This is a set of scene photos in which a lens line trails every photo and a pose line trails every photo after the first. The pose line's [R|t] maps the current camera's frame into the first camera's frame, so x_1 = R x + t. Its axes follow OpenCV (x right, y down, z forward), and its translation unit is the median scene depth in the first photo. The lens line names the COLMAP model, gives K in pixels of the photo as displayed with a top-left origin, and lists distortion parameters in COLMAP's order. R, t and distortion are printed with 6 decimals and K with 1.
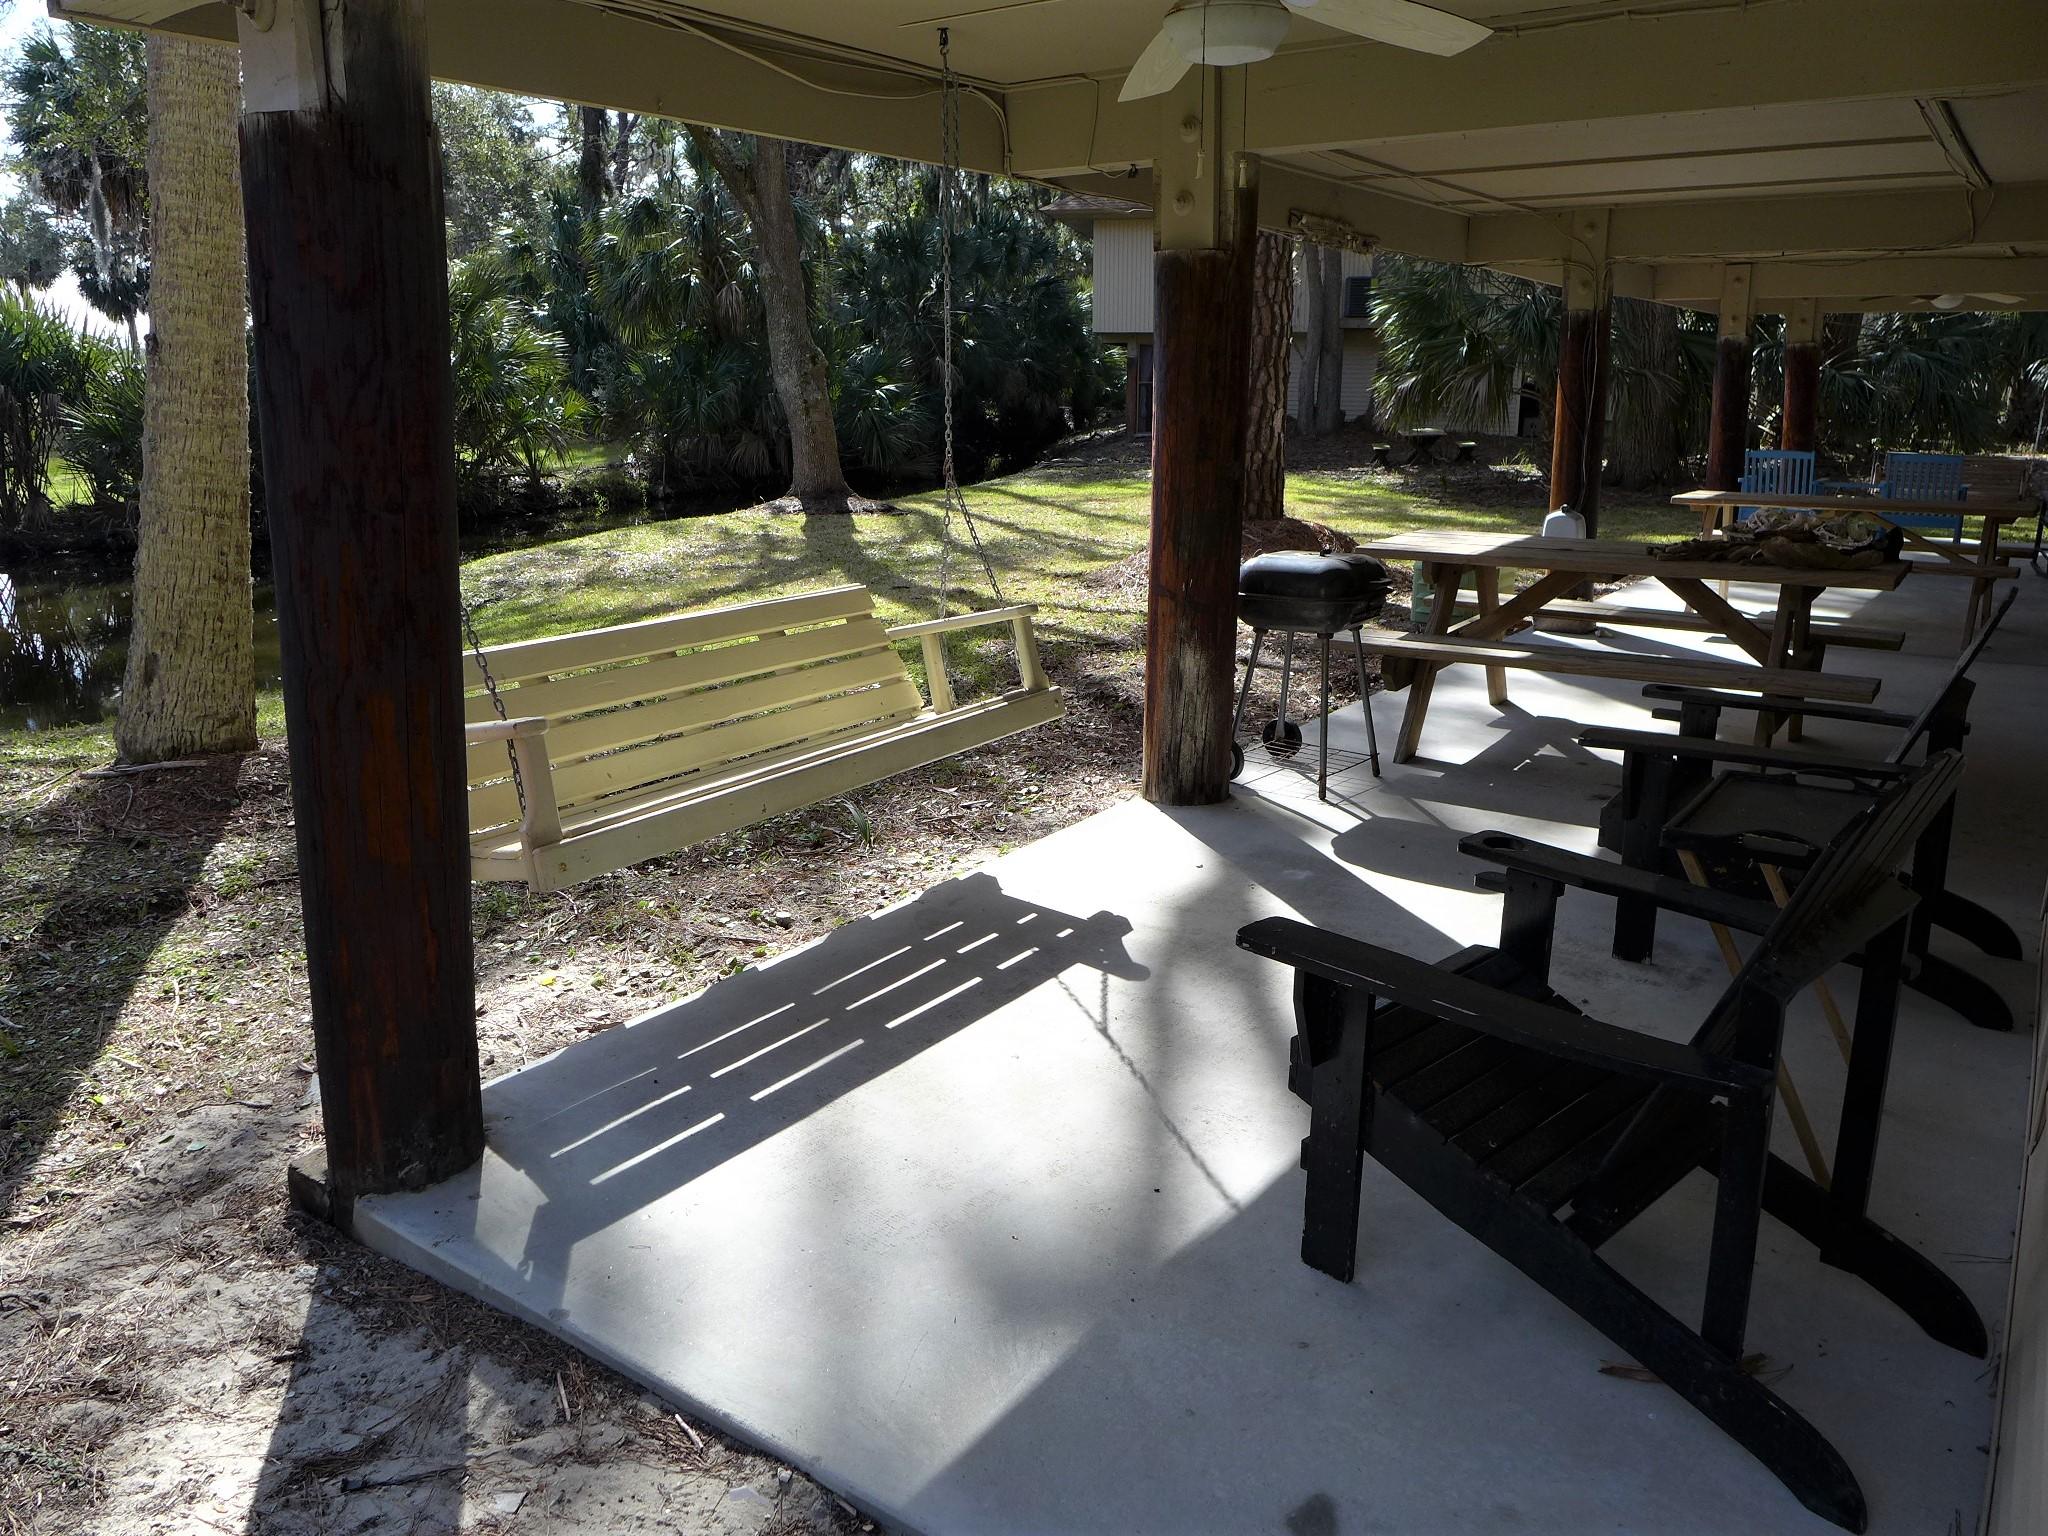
lens RADIAL K [[1442.2, 0, 1024.0], [0, 1442.2, 768.0], [0, 0, 1]] dist [-0.047682, 0.007111]
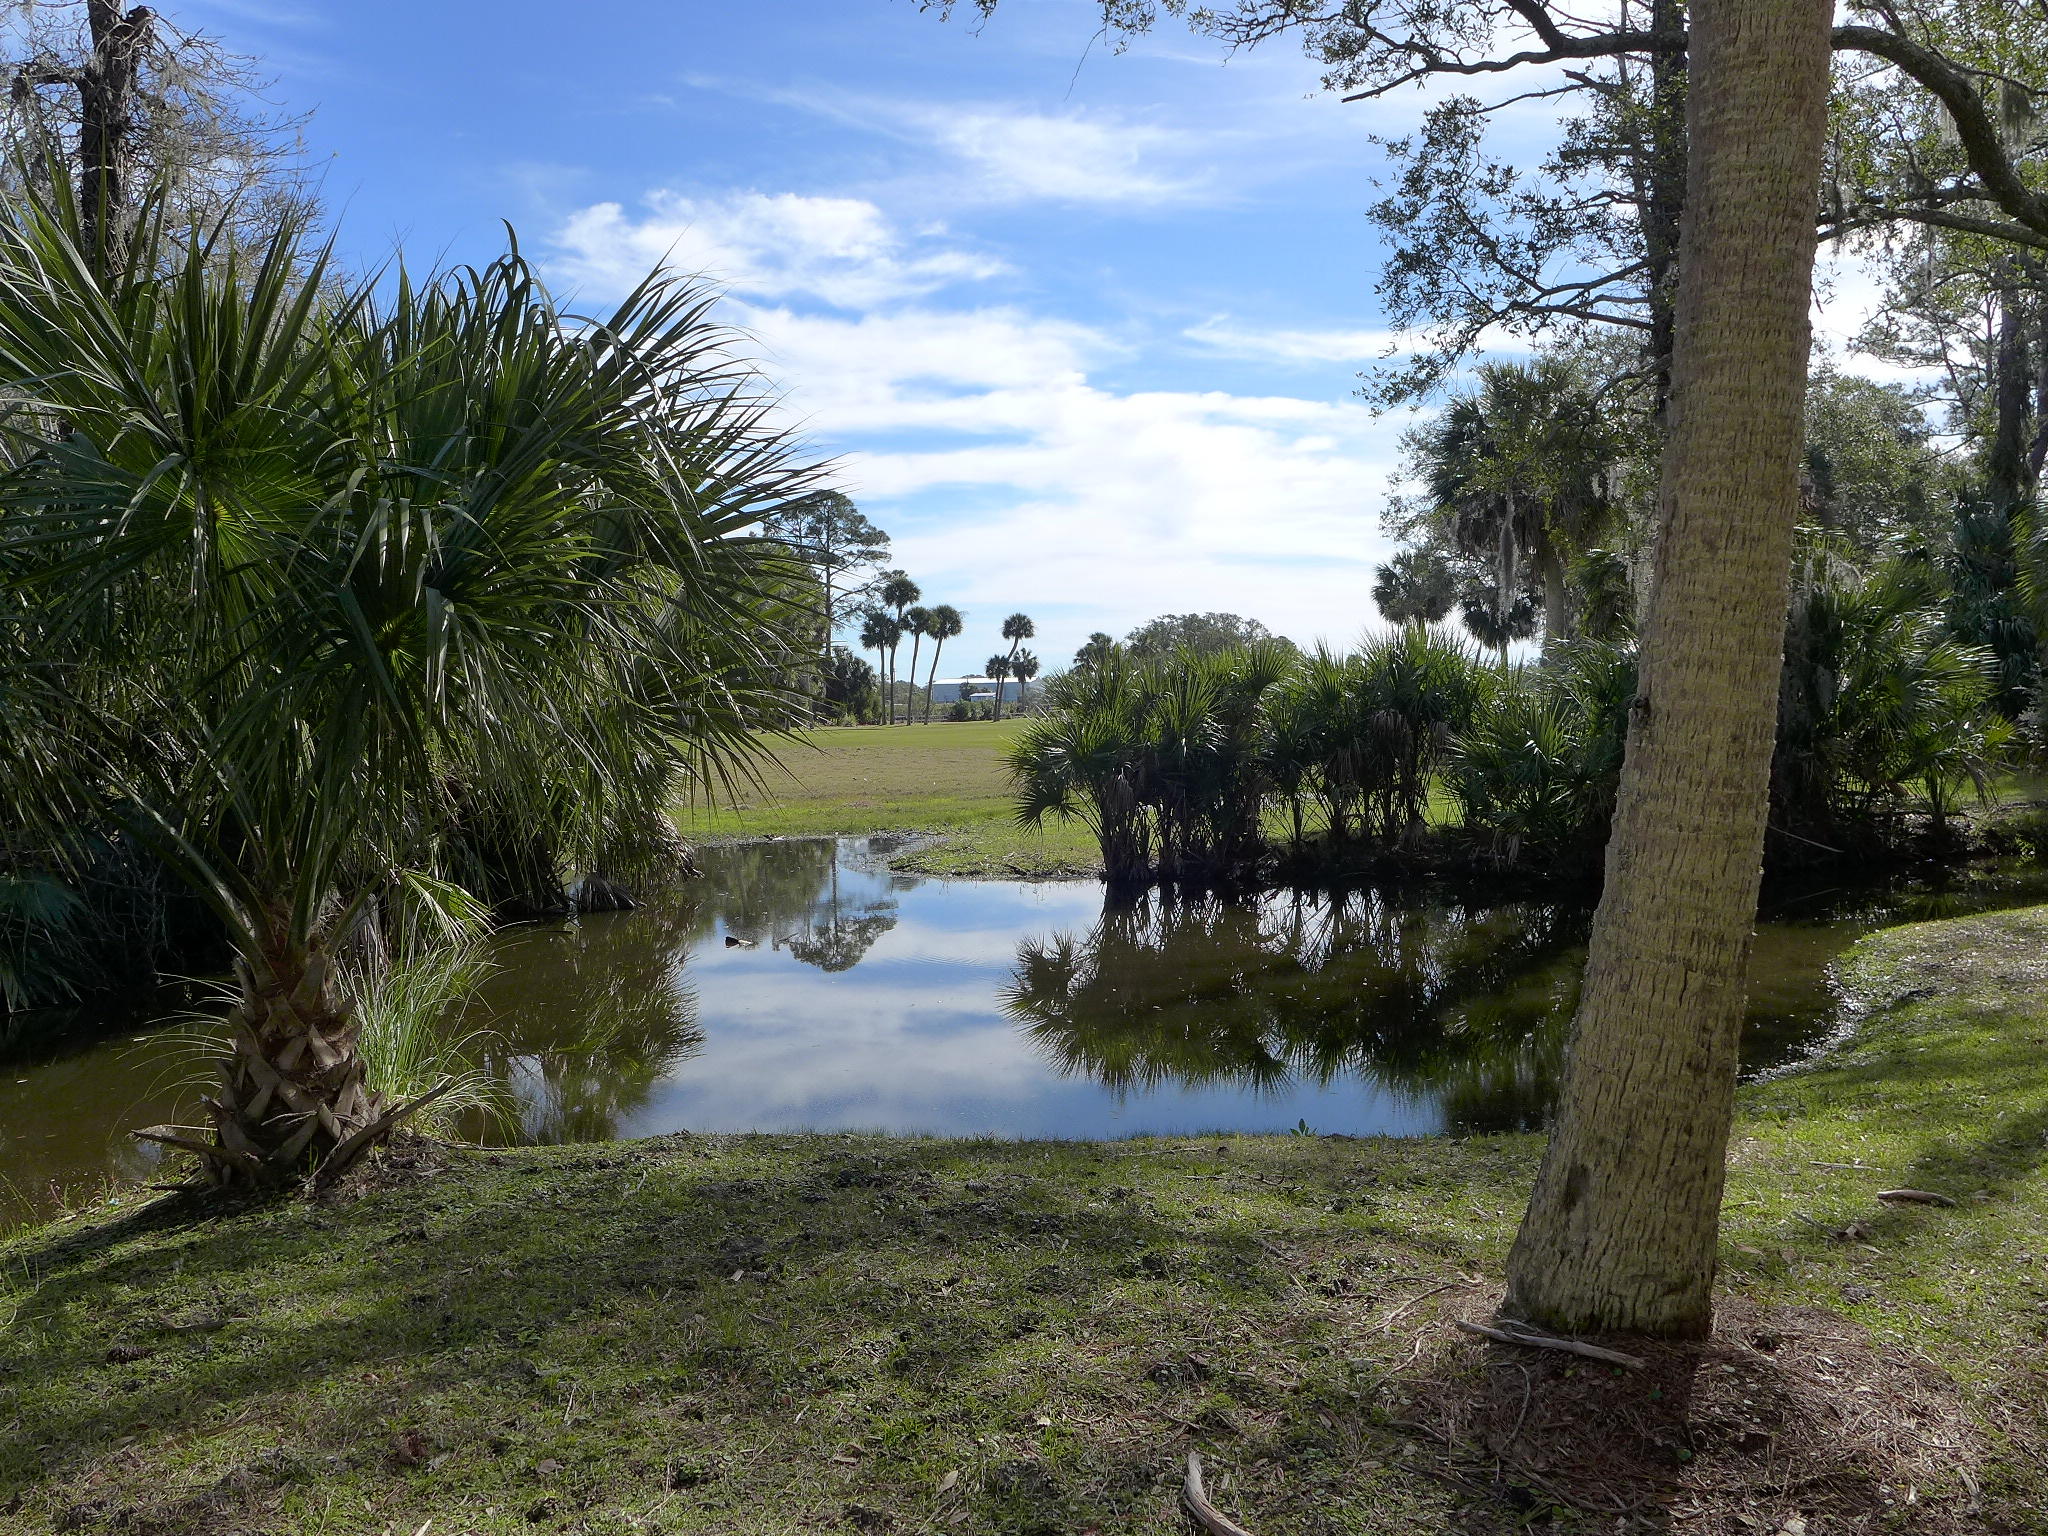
lens RADIAL K [[1442.2, 0, 1024.0], [0, 1442.2, 768.0], [0, 0, 1]] dist [-0.047682, 0.007111]
pose [[0.651263, 0.014456, -0.758714, -0.089787], [-0.174878, 0.975767, -0.131520, -0.041067], [0.738427, 0.218336, 0.638008, 0.109021]]
